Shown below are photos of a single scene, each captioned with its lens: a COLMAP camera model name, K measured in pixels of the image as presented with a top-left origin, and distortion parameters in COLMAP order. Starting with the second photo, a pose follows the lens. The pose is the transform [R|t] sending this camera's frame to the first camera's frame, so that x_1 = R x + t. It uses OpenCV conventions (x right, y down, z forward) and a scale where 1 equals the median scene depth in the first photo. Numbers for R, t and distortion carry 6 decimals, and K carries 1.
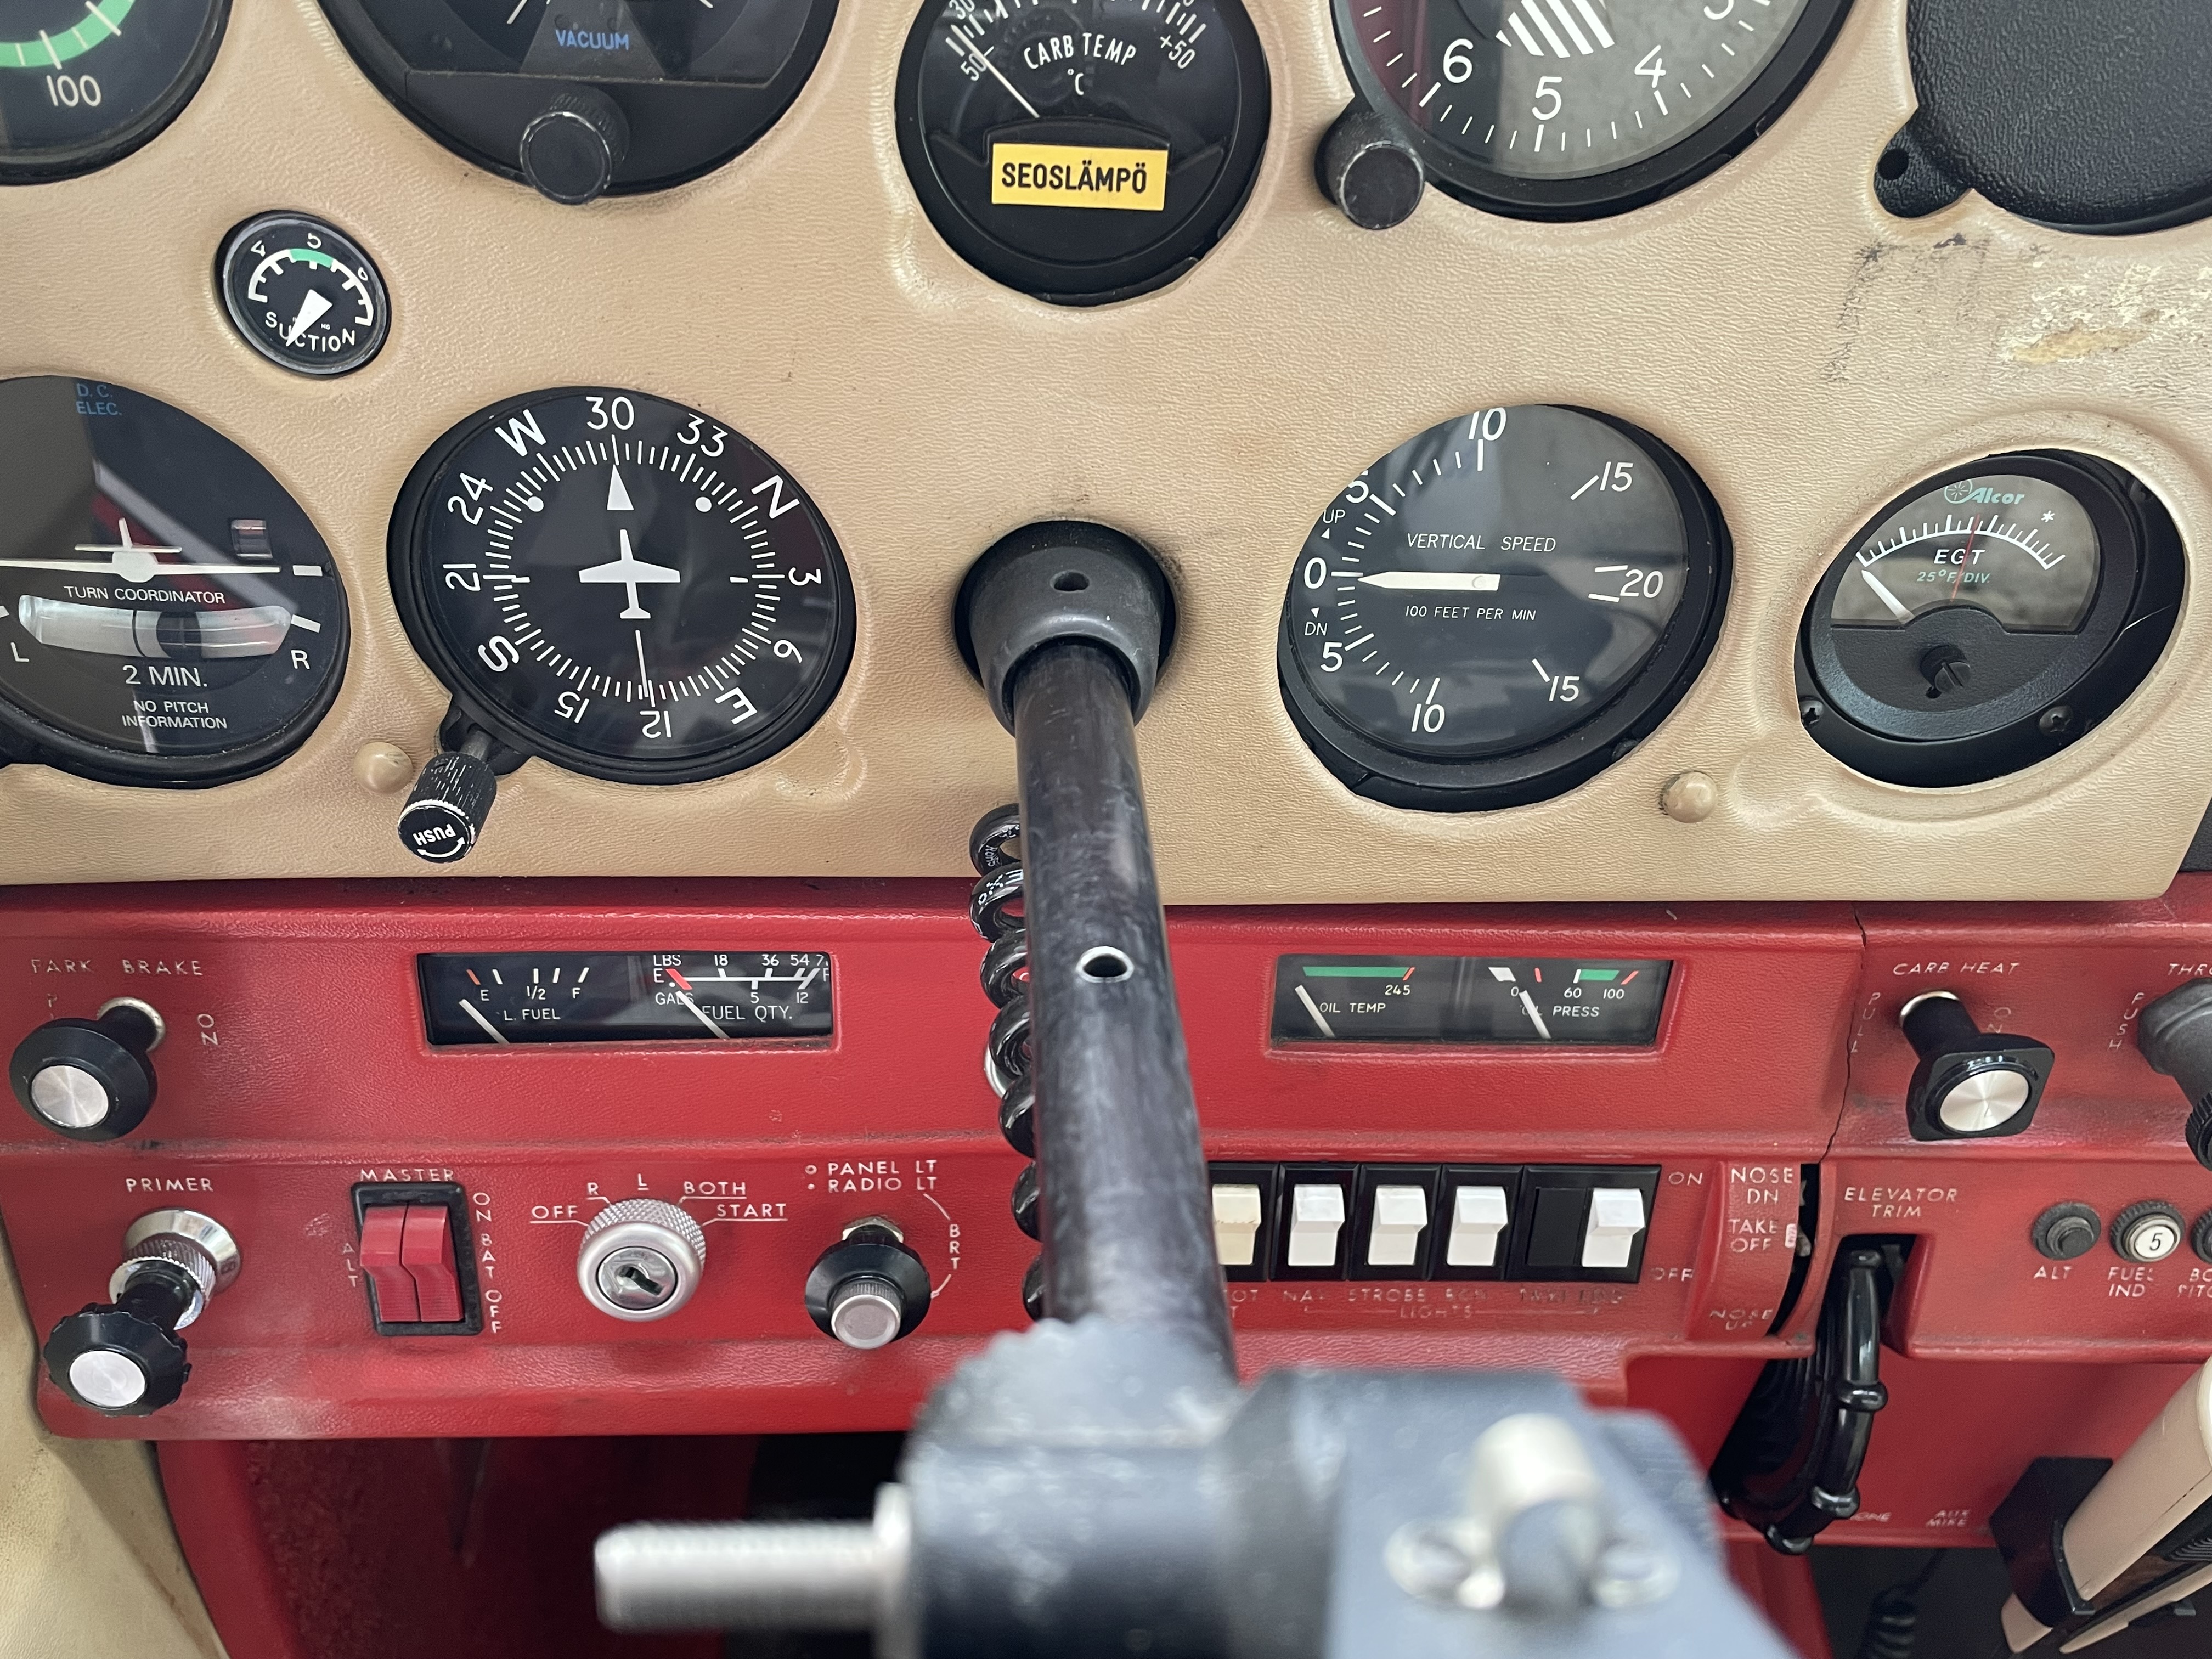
lens RADIAL K [[1818.1, 0, 1072.1], [0, 1818.1, 824.9], [0, 0, 1]] dist [0.078863, -0.118835]
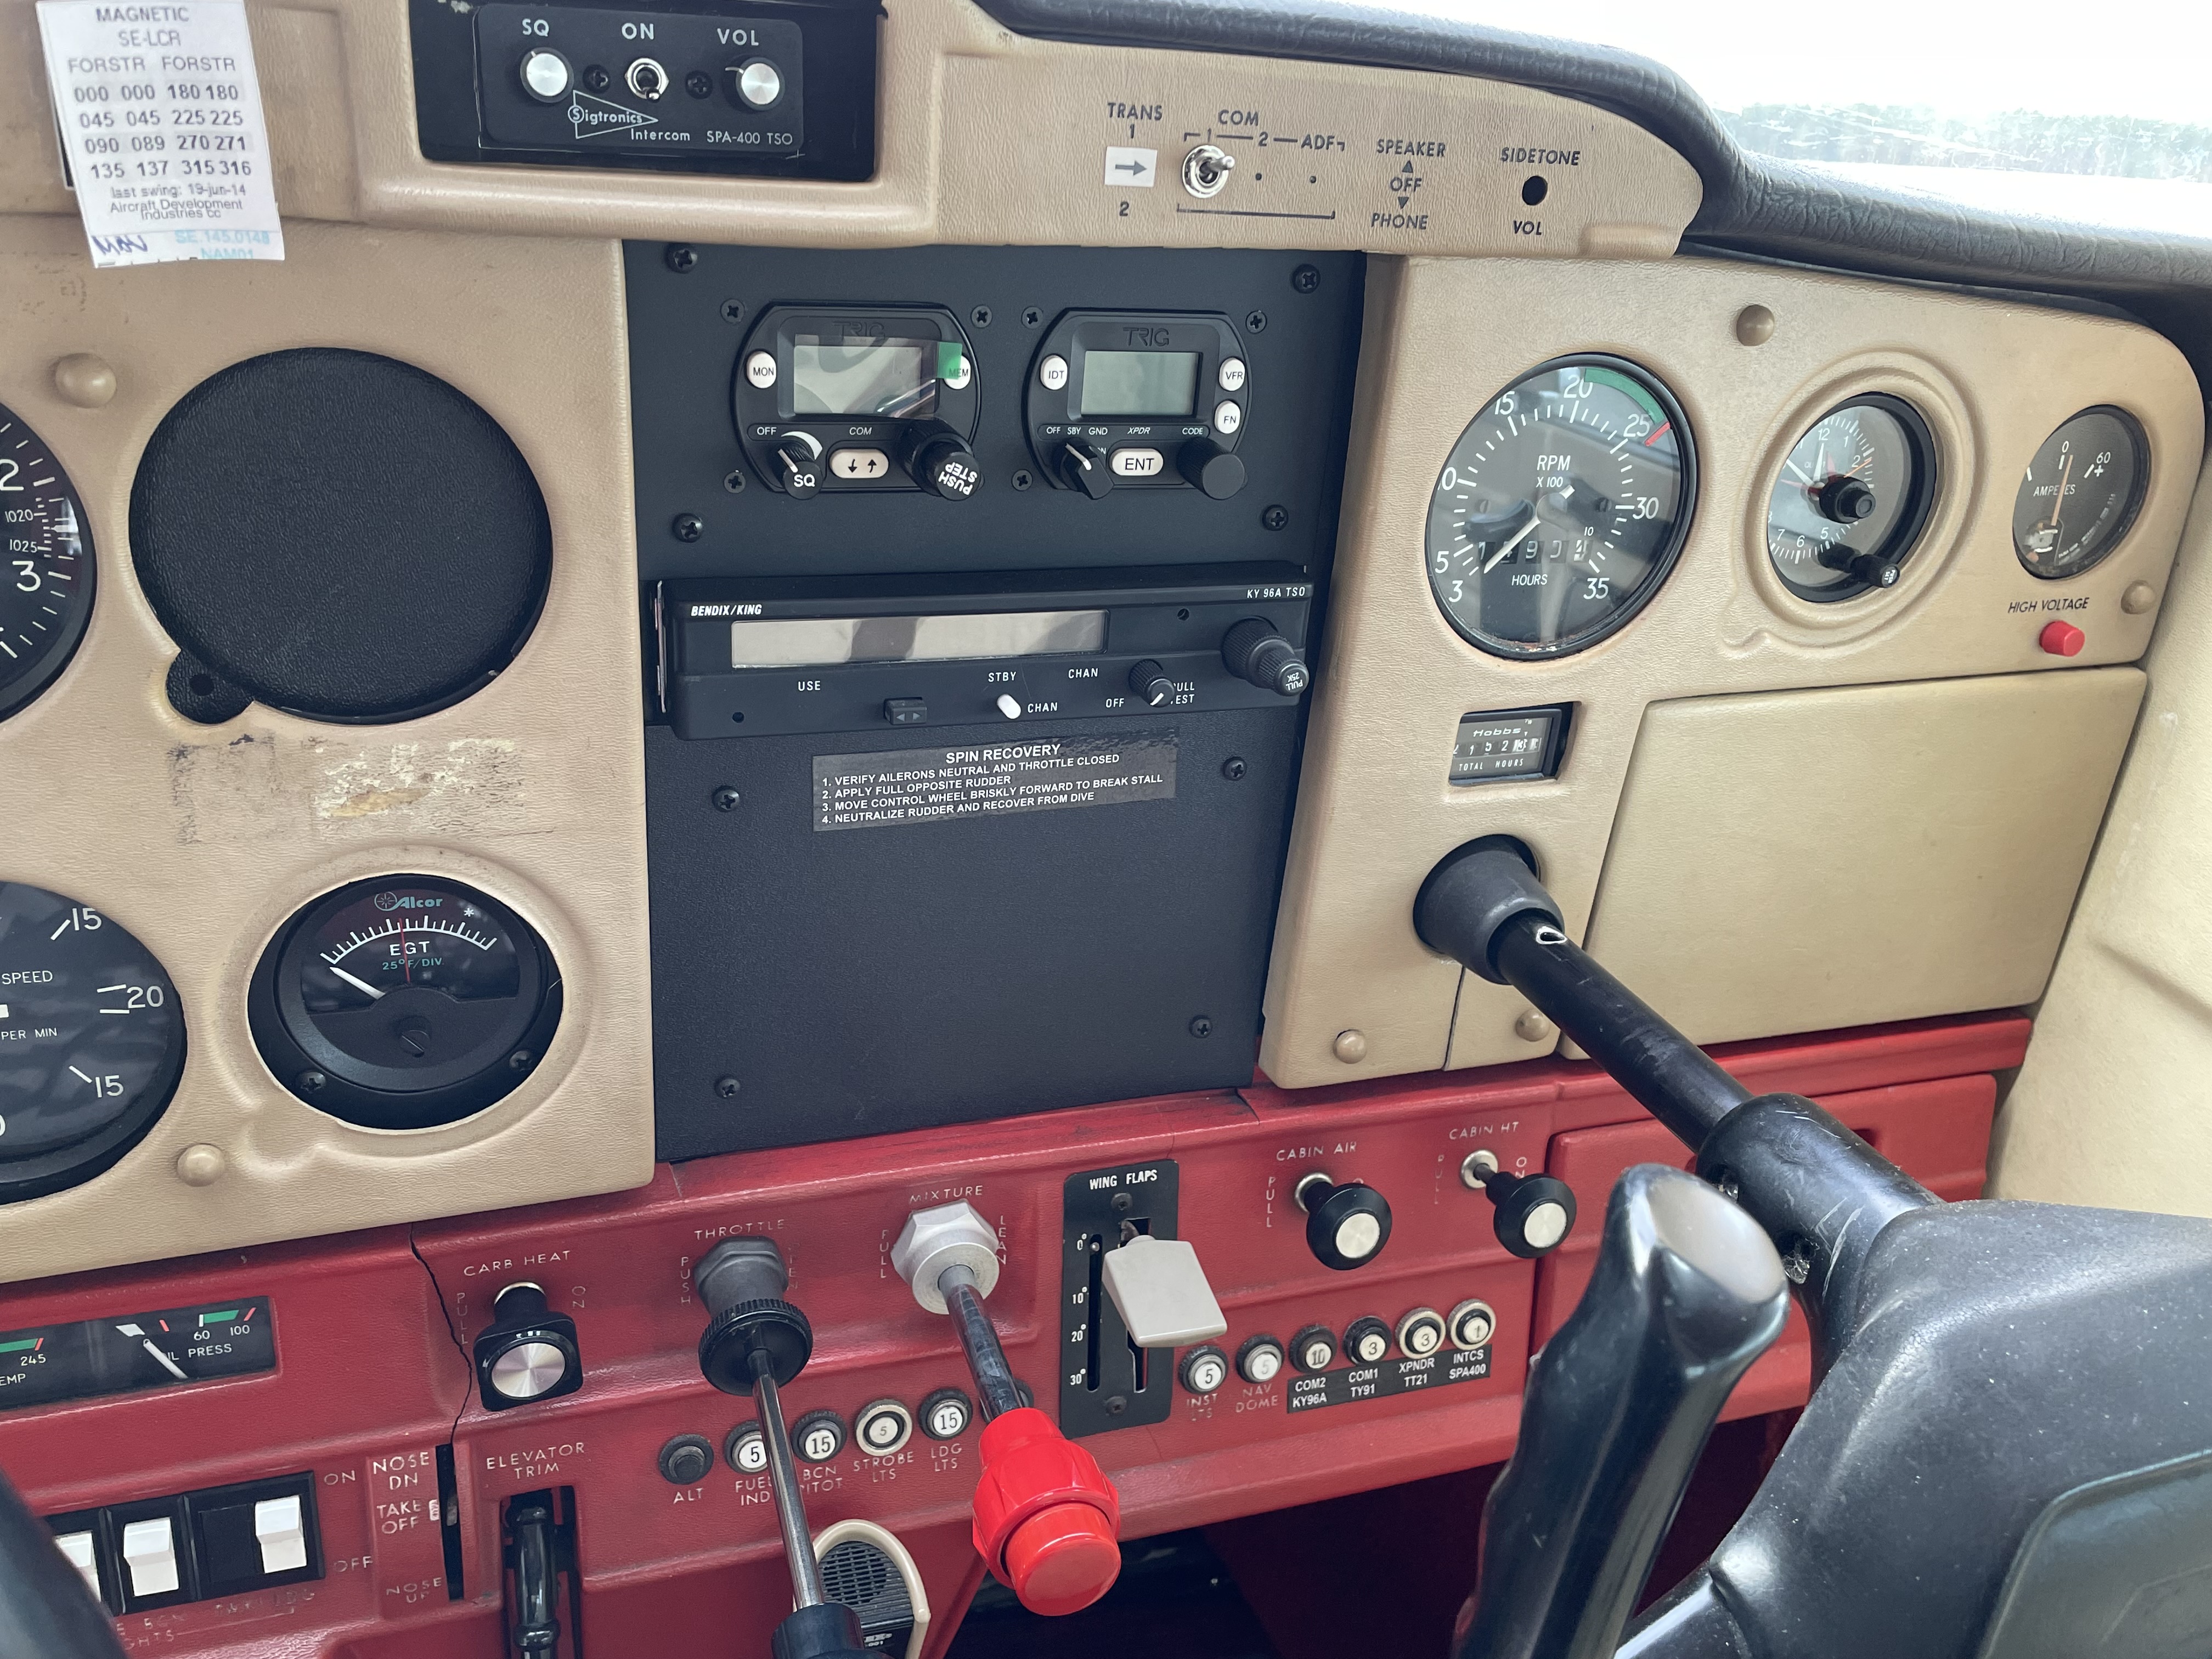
lens RADIAL K [[1818.1, 0, 1101.6], [0, 1818.1, 827.2], [0, 0, 1]] dist [0.078863, -0.118835]
pose [[0.953998, -0.091273, 0.285583, 0.597904], [0.133437, 0.982251, -0.131821, 0.005446], [-0.268483, 0.163864, 0.949245, -0.375832]]
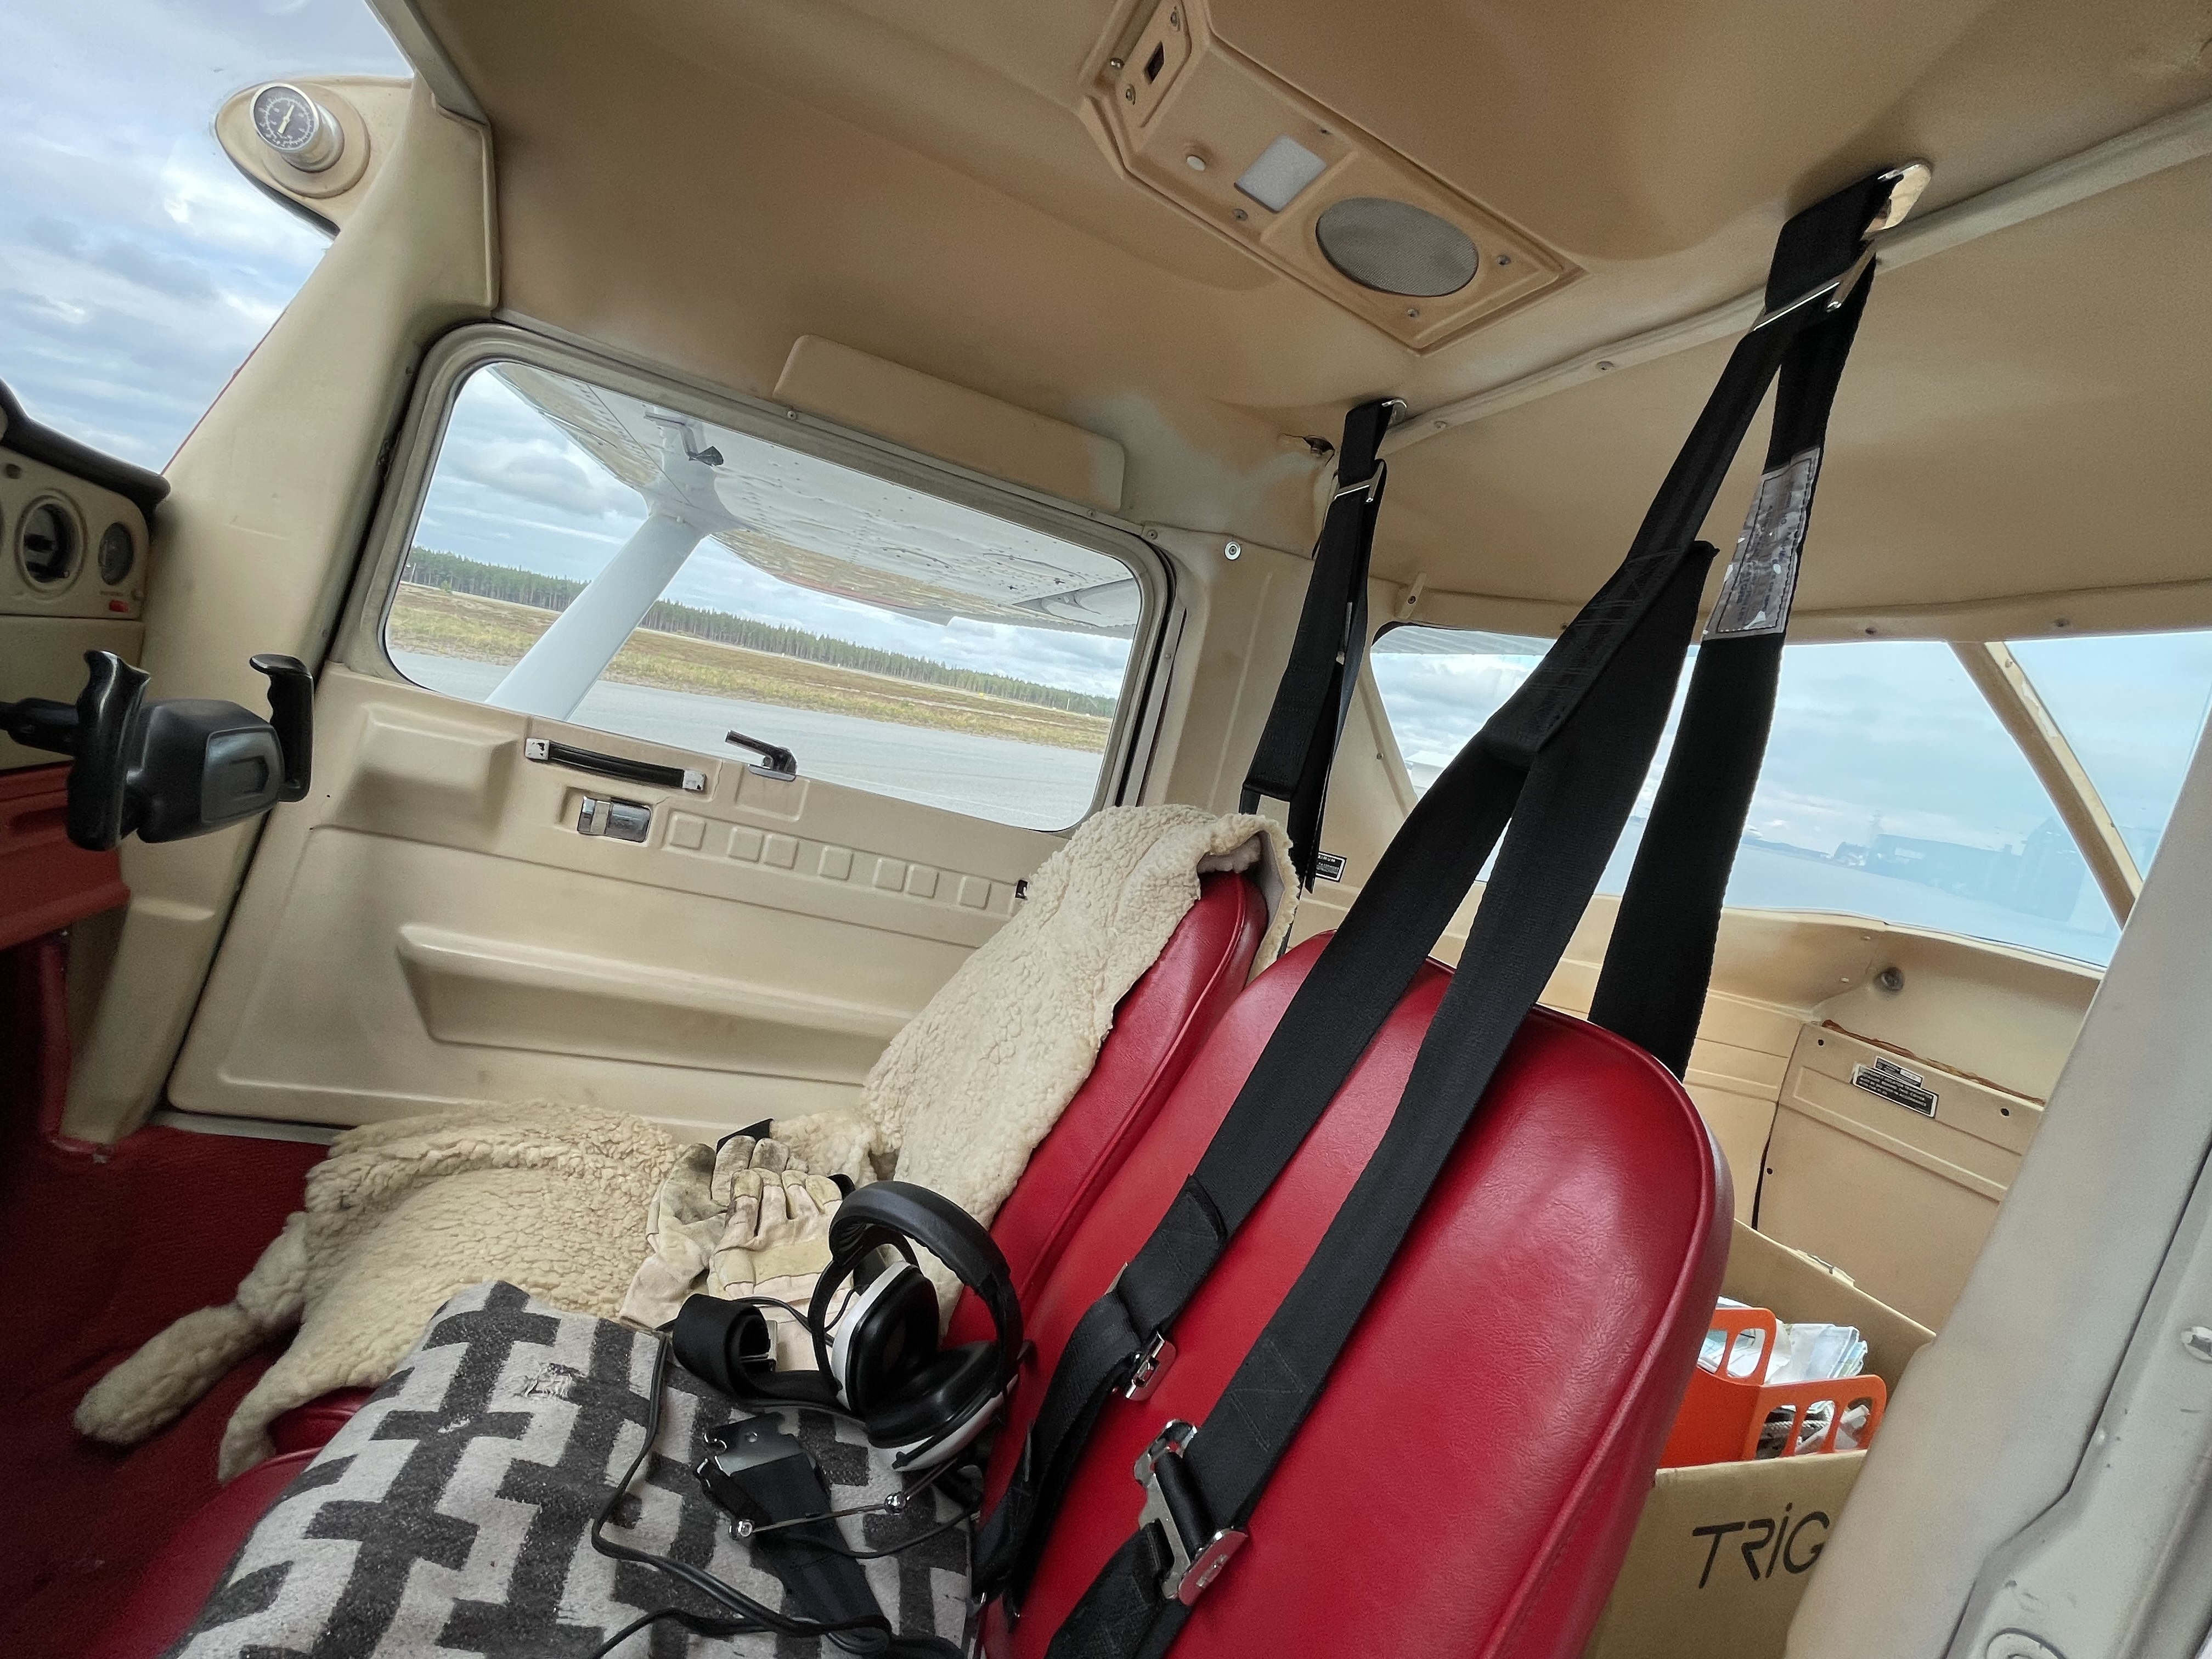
lens RADIAL K [[996.8, 0, 1098.0], [0, 996.8, 818.8], [0, 0, 1]] dist [-0.004814, 0.001013]
pose [[-0.254523, -0.182761, 0.949640, -1.191077], [0.304524, 0.916877, 0.258074, 0.333947], [-0.917869, 0.354874, -0.177711, -0.698907]]
